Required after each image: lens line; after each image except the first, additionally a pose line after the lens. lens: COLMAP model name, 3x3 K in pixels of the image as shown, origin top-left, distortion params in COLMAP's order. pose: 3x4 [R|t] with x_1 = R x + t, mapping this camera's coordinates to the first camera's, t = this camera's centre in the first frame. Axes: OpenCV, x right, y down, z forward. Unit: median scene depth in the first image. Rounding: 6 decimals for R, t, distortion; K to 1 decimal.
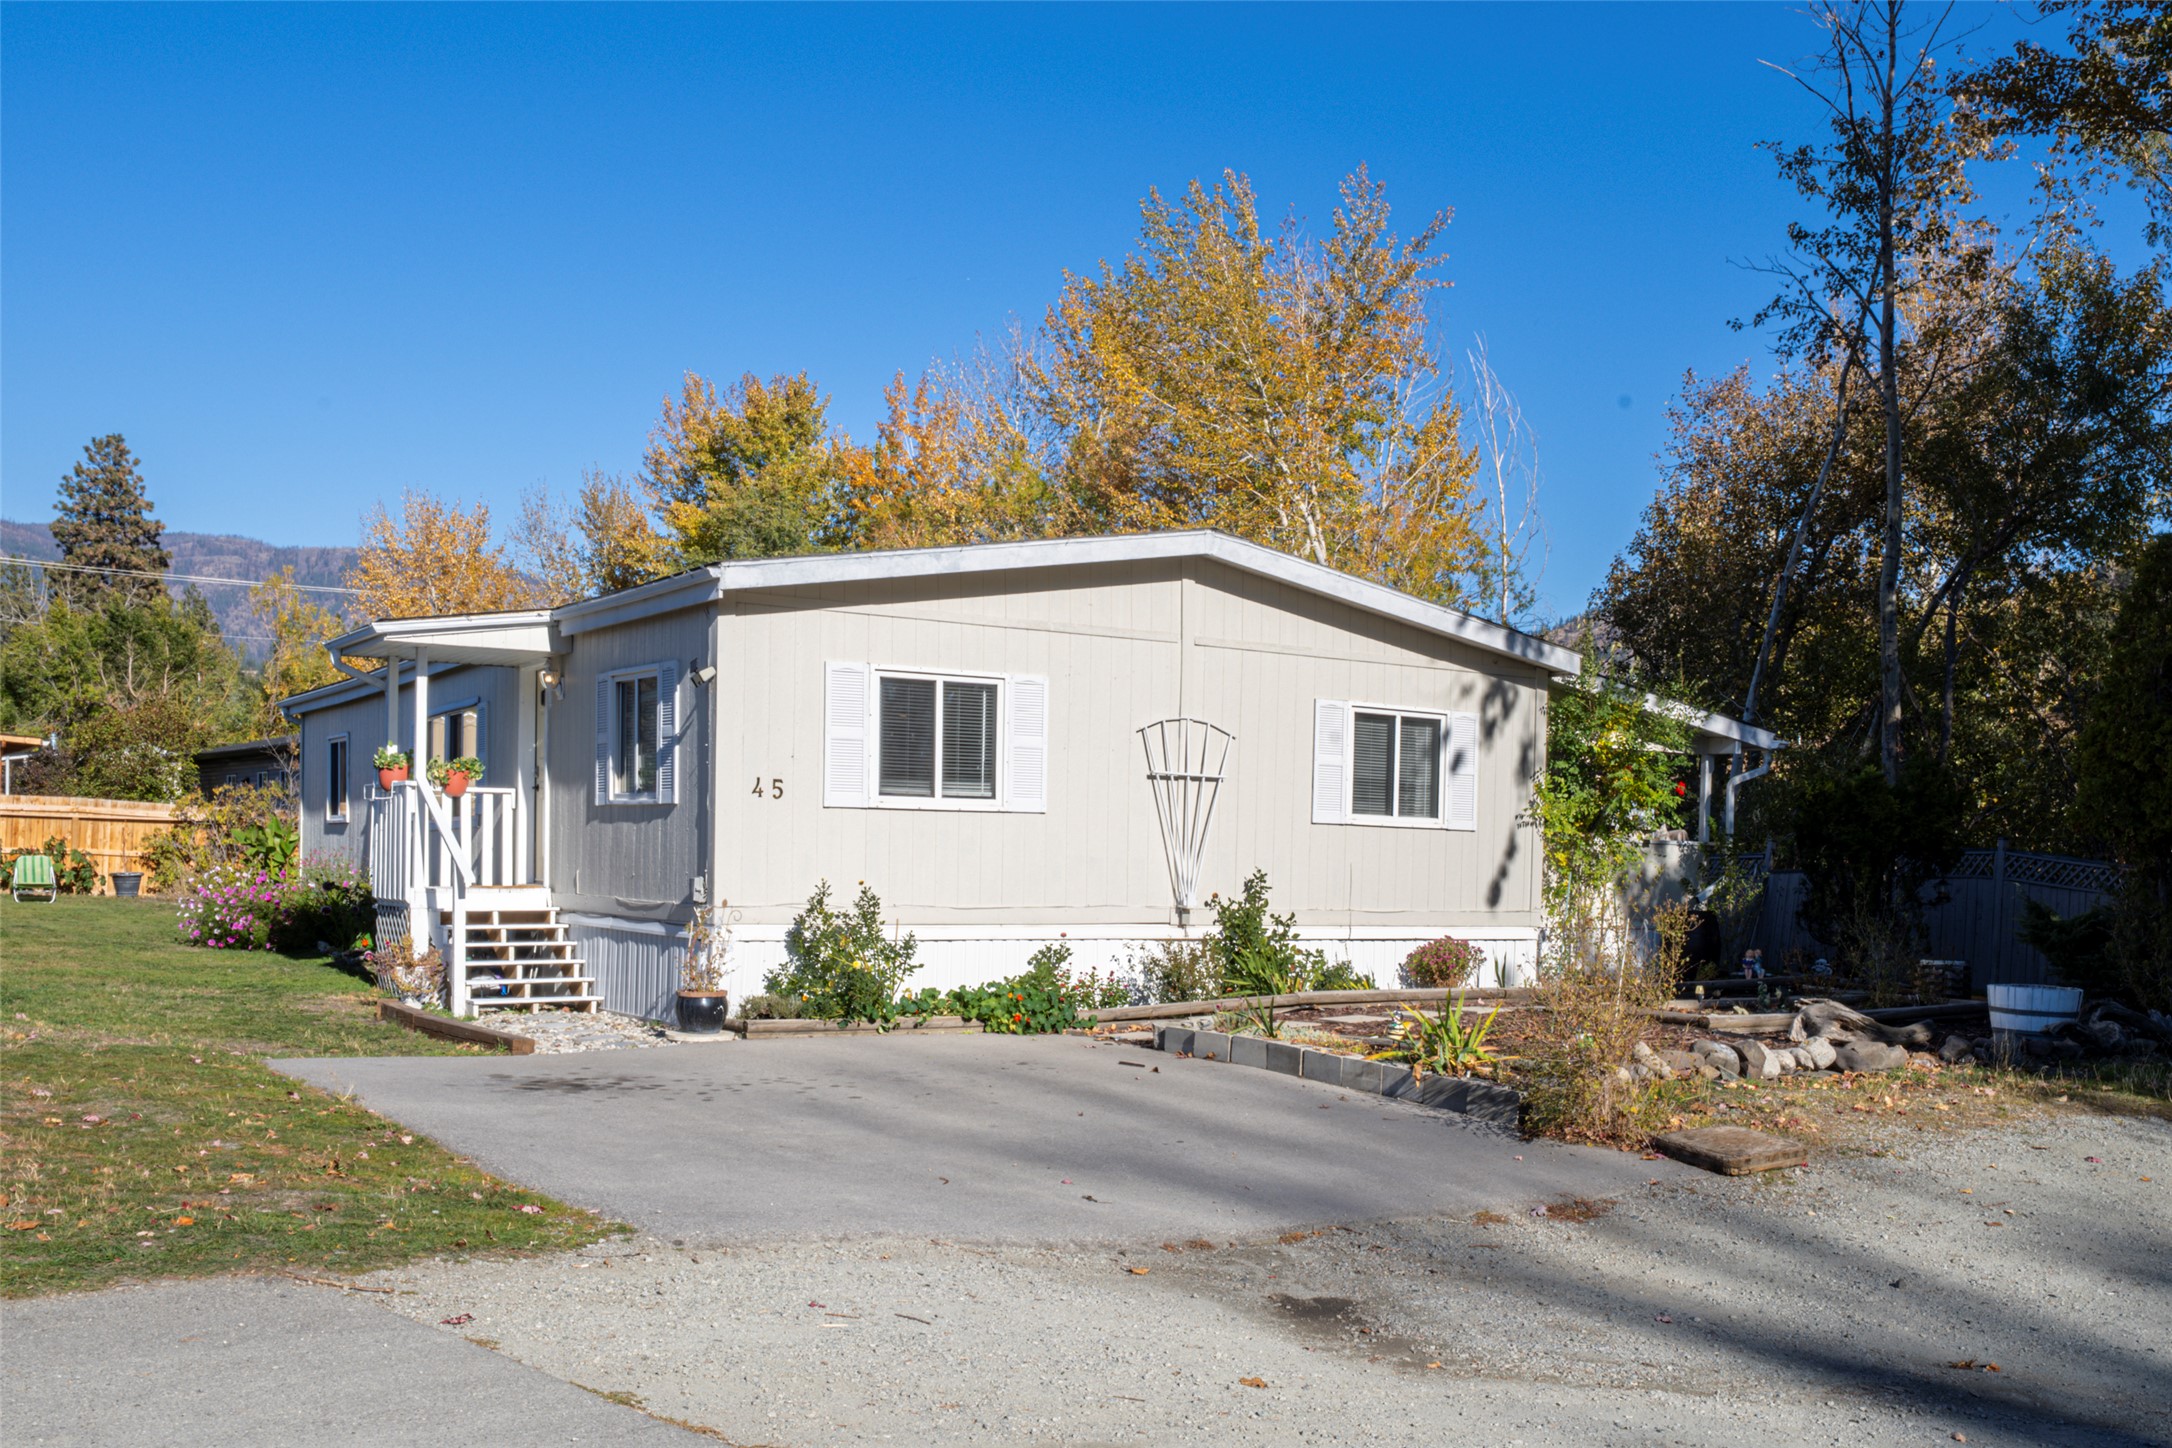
lens RADIAL K [[1760.0, 0, 1086.0], [0, 1760.0, 724.0], [0, 0, 1]] dist [0.001573, 0.047467]
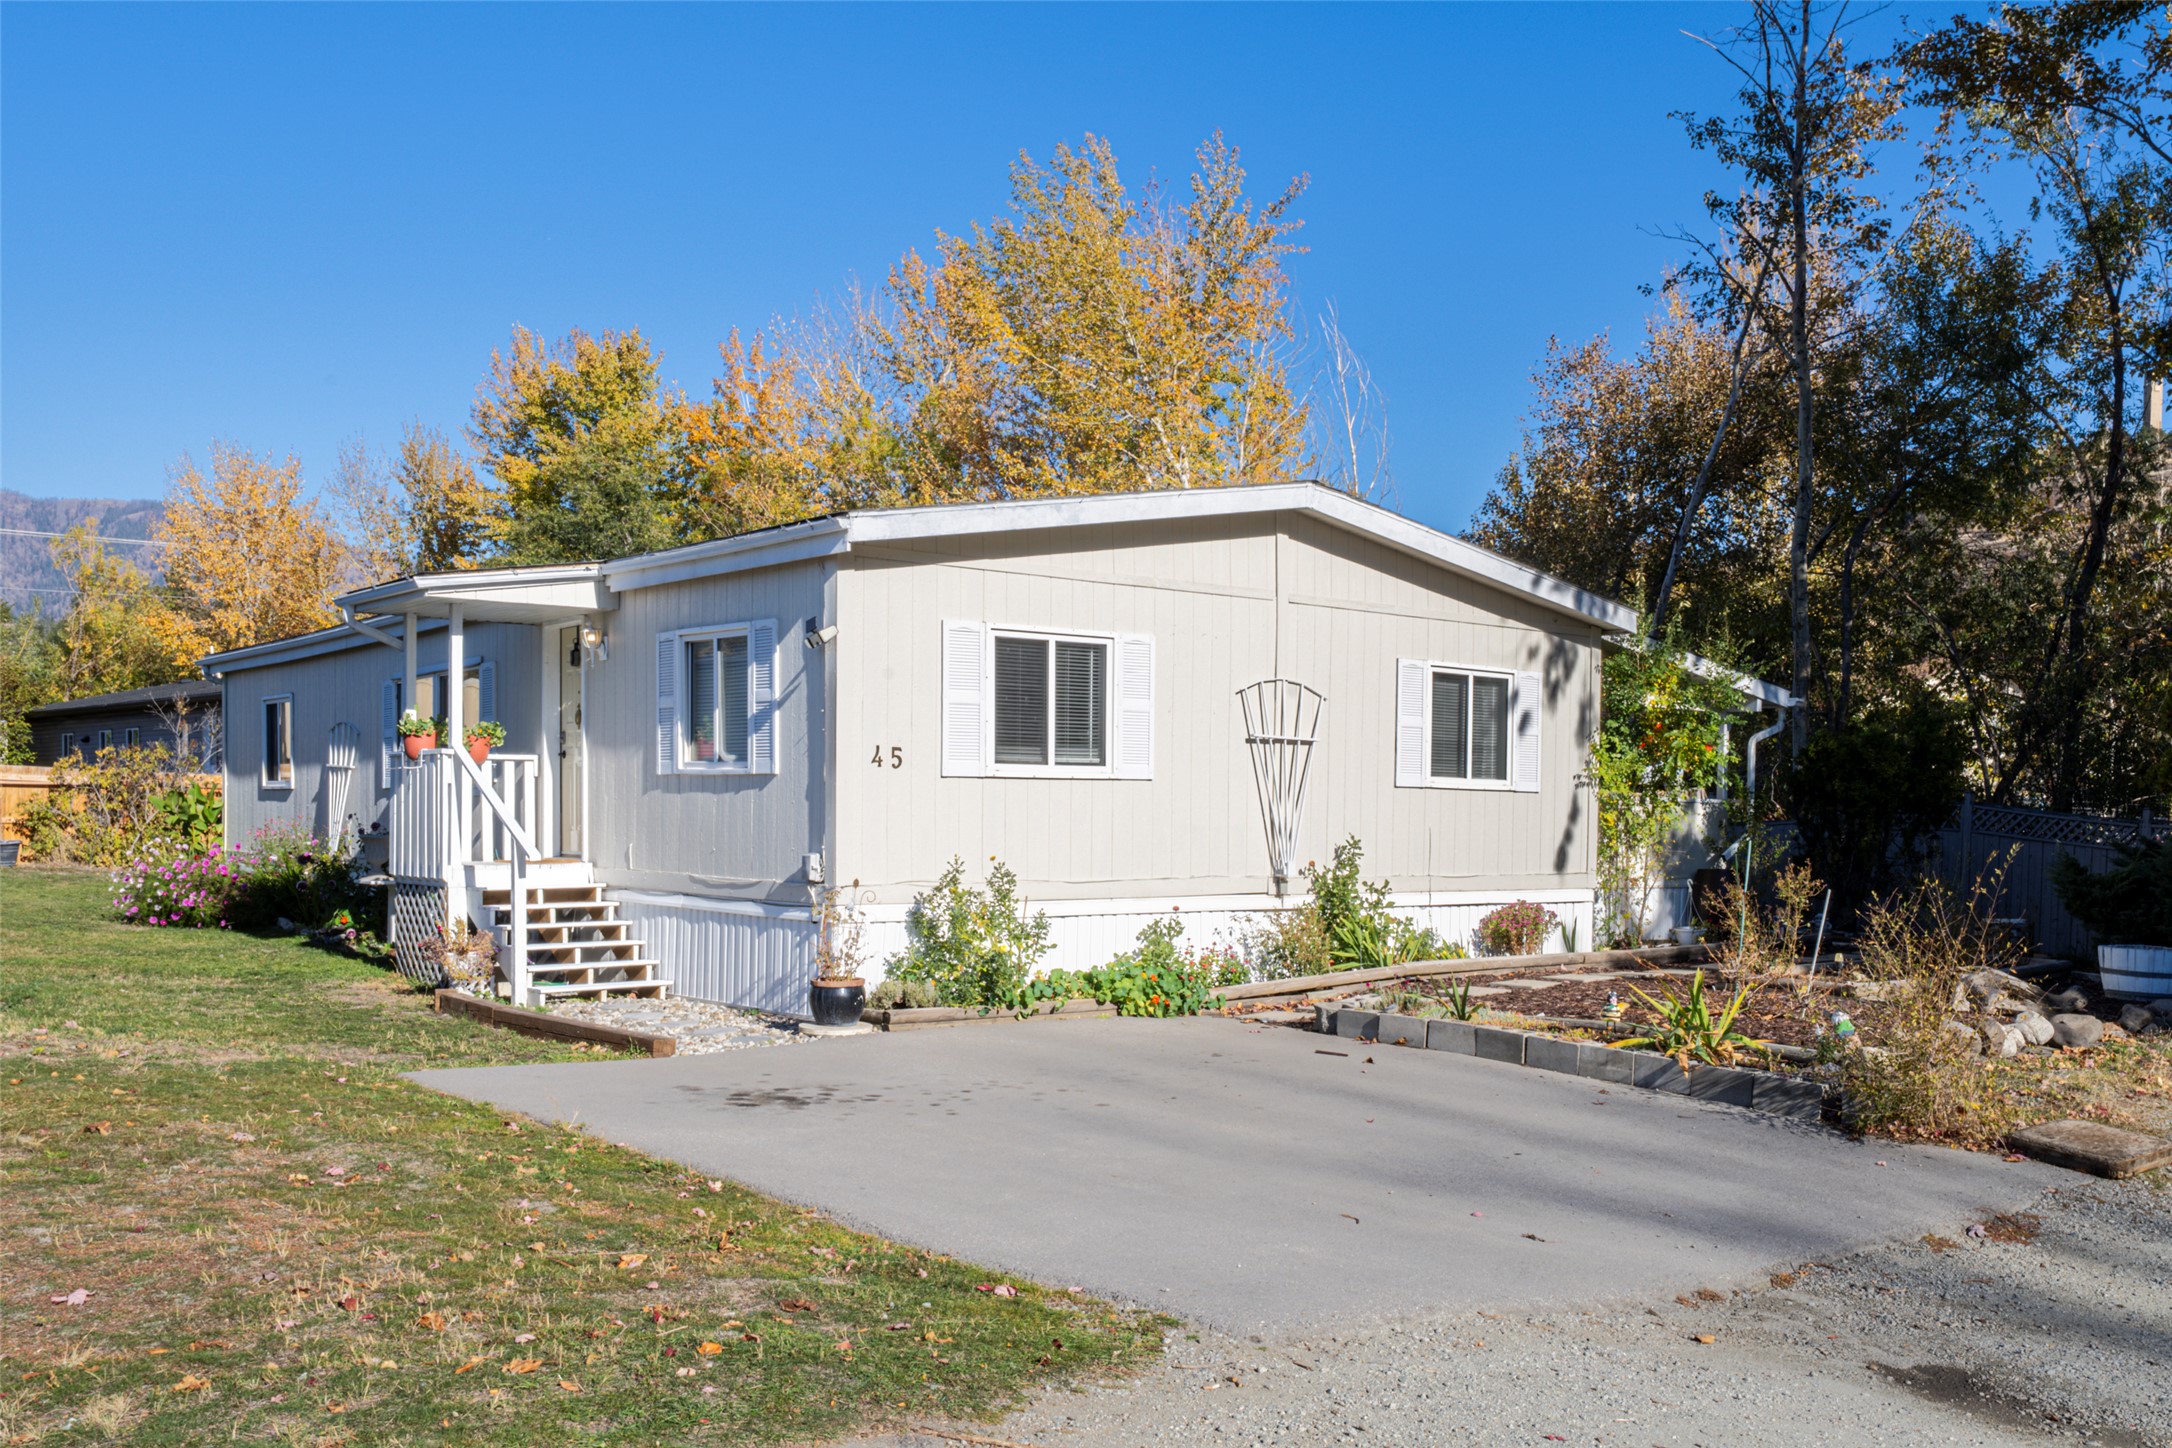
lens RADIAL K [[1700.3, 0, 1041.4], [0, 1700.3, 690.0], [0, 0, 1]] dist [0.020473, 0.001339]
pose [[0.995775, -0.002541, 0.091786, -0.152974], [0.001808, 0.999966, 0.008063, -0.004902], [-0.091804, -0.007863, 0.995746, 0.085723]]
